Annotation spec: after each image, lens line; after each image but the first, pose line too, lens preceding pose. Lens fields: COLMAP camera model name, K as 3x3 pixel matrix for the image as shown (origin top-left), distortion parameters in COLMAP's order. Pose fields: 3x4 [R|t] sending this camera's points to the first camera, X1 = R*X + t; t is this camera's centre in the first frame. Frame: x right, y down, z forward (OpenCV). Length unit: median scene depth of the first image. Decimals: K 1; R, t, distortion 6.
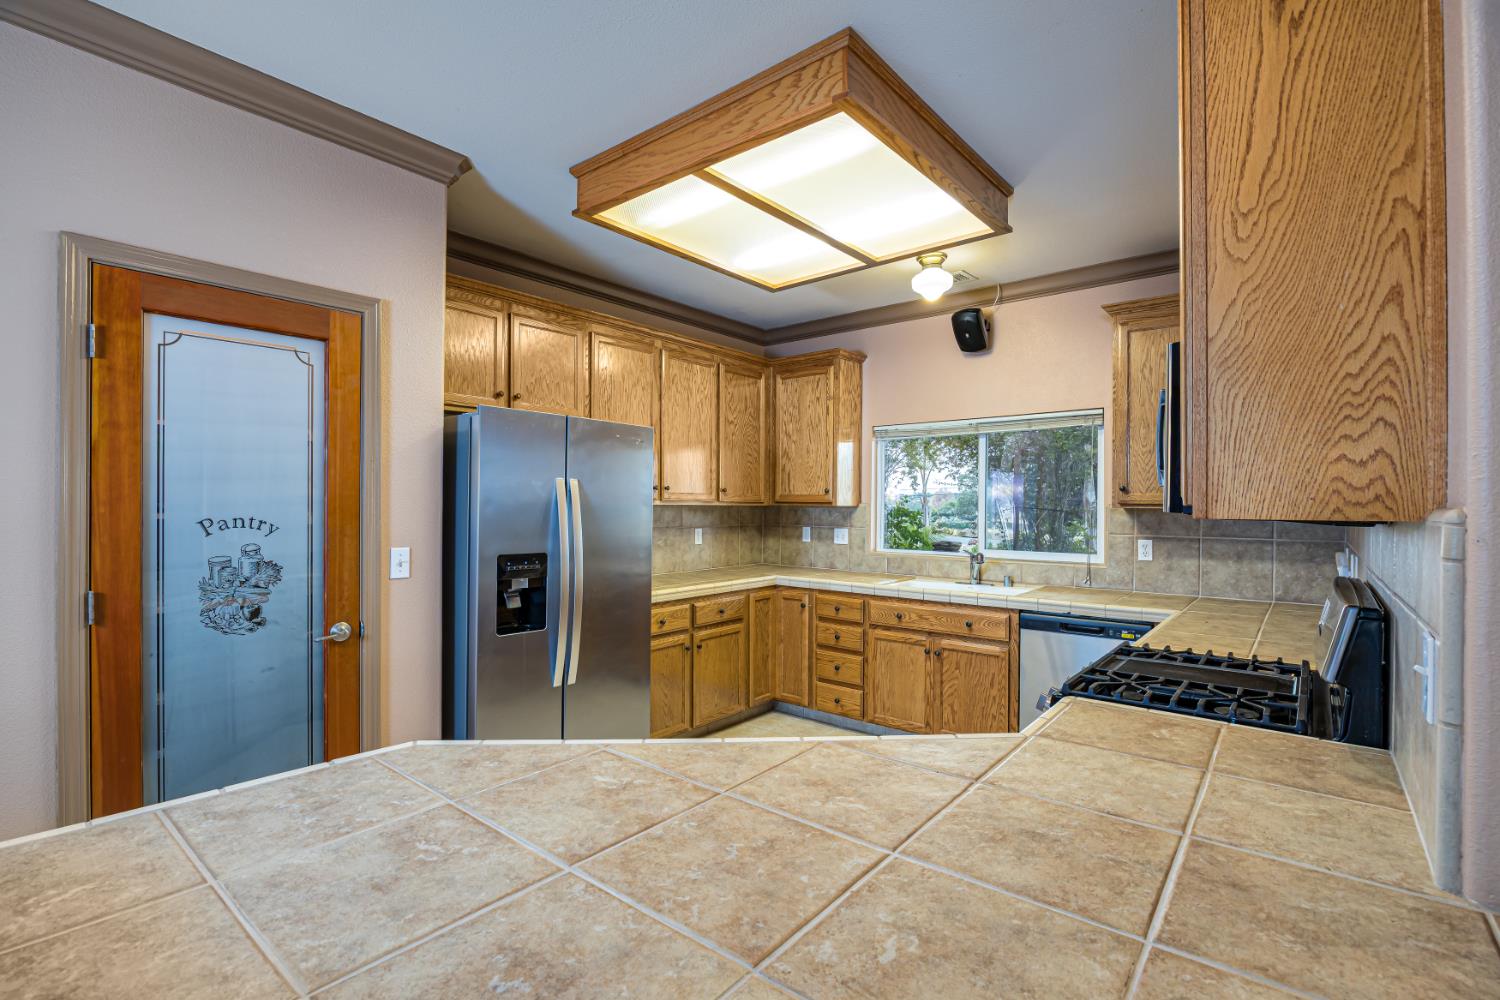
lens RADIAL K [[681.3, 0, 750.0], [0, 681.3, 500.0], [0, 0, 1]] dist [-0.000508, -0.000059]
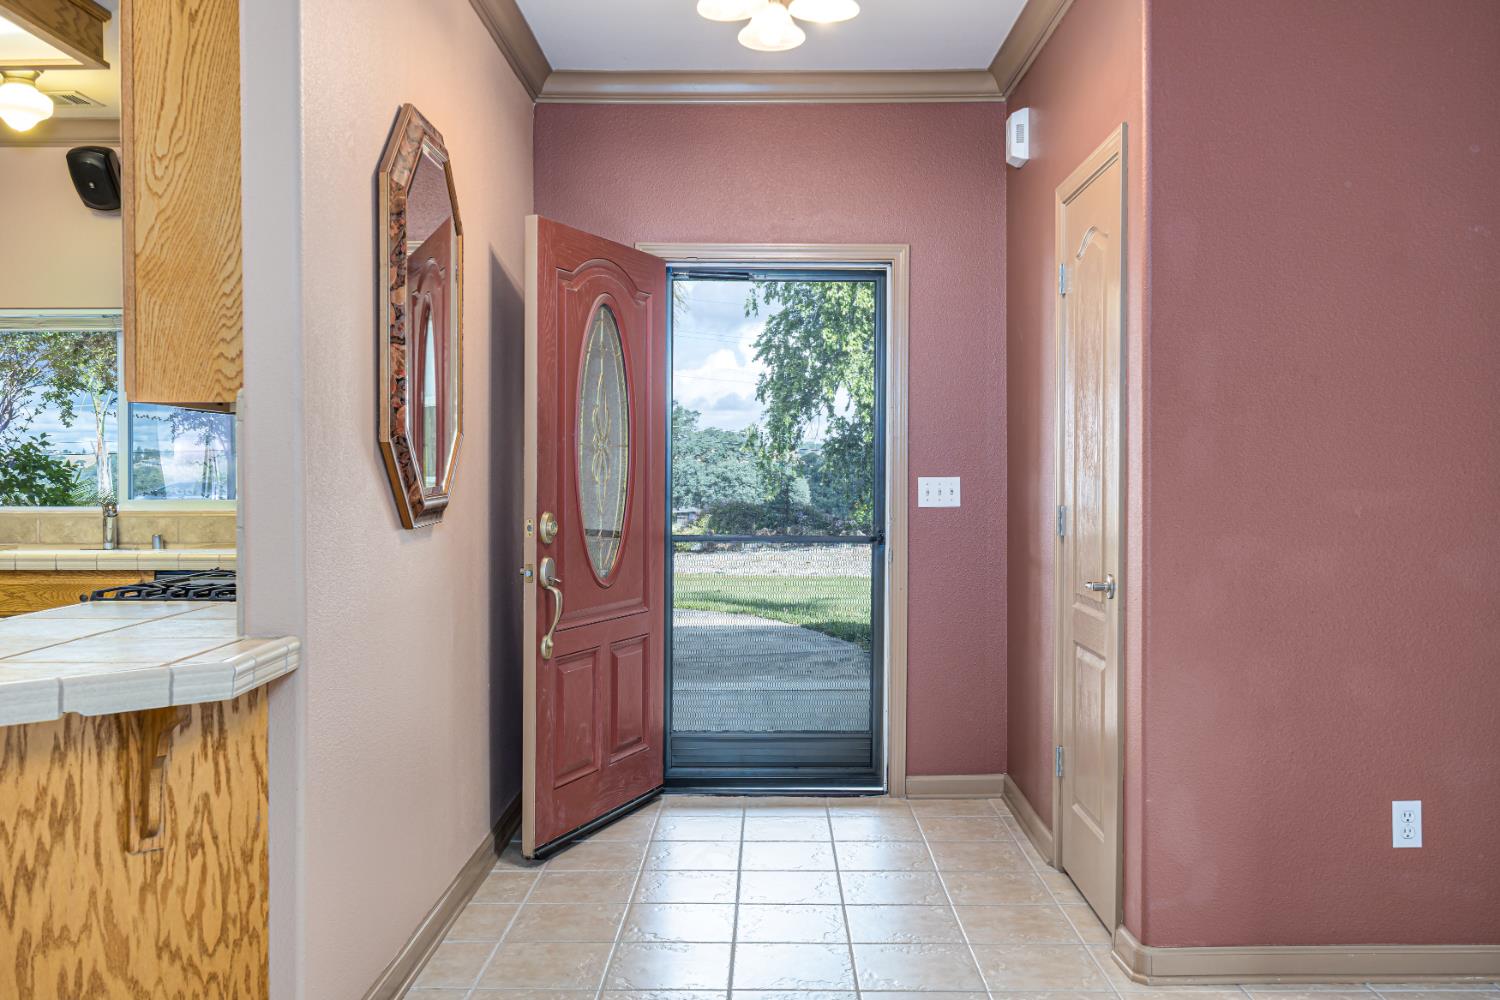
lens RADIAL K [[1256.3, 0, 750.0], [0, 1256.3, 500.0], [0, 0, 1]] dist [-0.006970, -0.003644]
pose [[0.770933, -0.015480, 0.636728, 0.025843], [-0.002286, 0.999631, 0.027071, 0.043689], [-0.636912, -0.022326, 0.770613, -0.448646]]
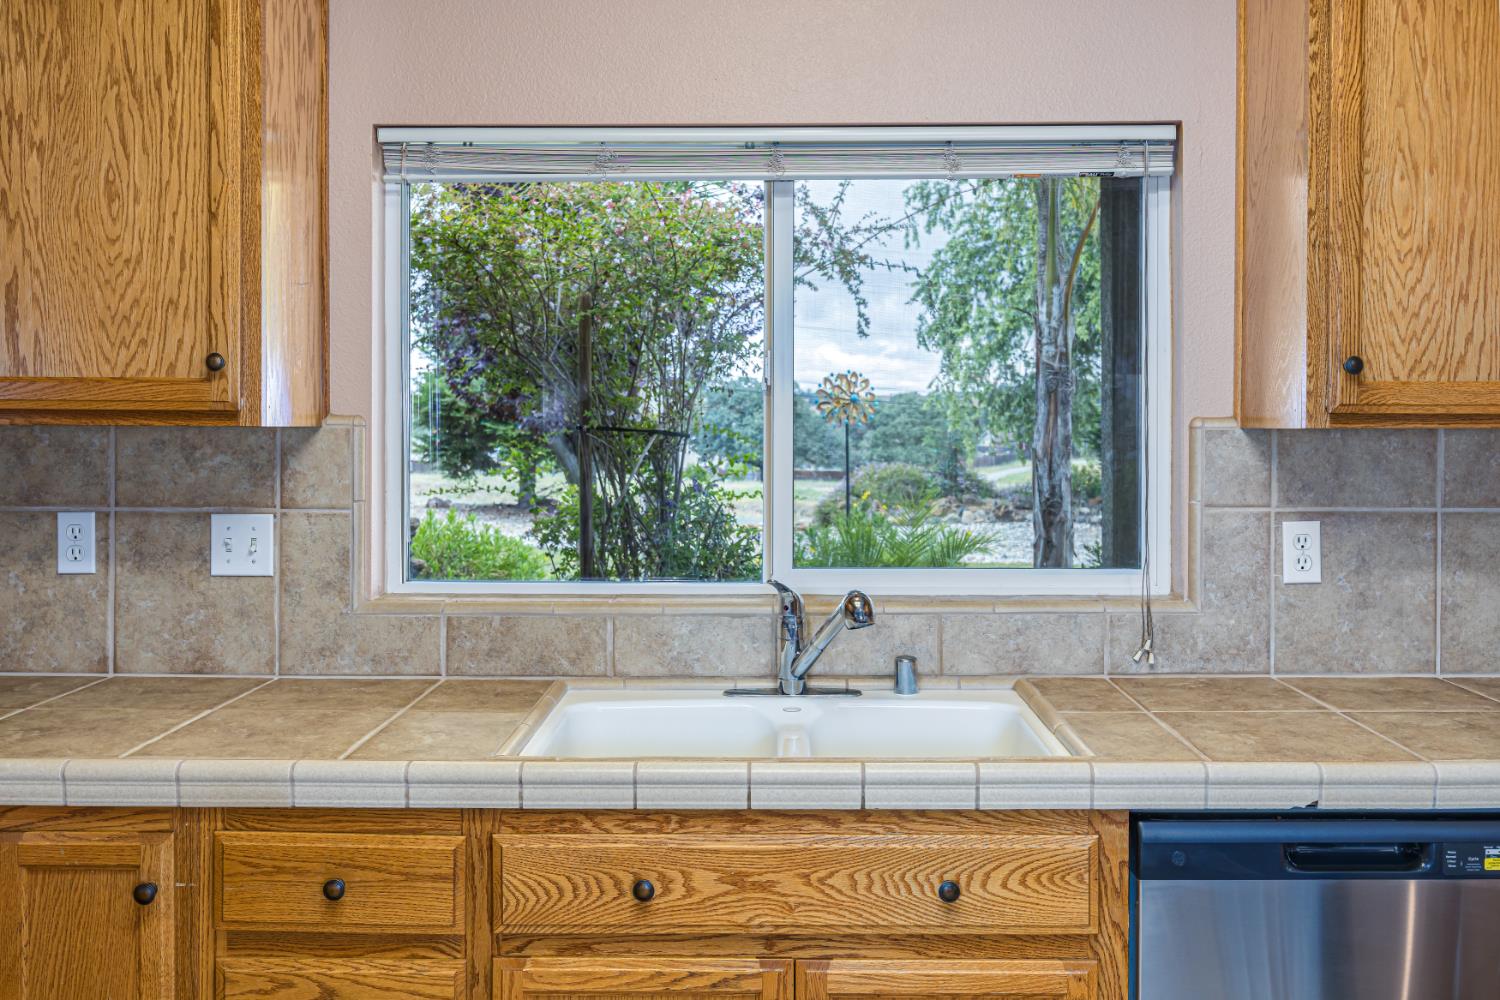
lens RADIAL K [[1300.4, 0, 751.9], [0, 1300.4, 441.6], [0, 0, 1]] dist [-0.003110, -0.001110]
pose [[0.766531, -0.012221, 0.642091, -0.043162], [-0.001049, 0.999794, 0.020282, 0.005897], [-0.642206, -0.016221, 0.766360, 0.676631]]
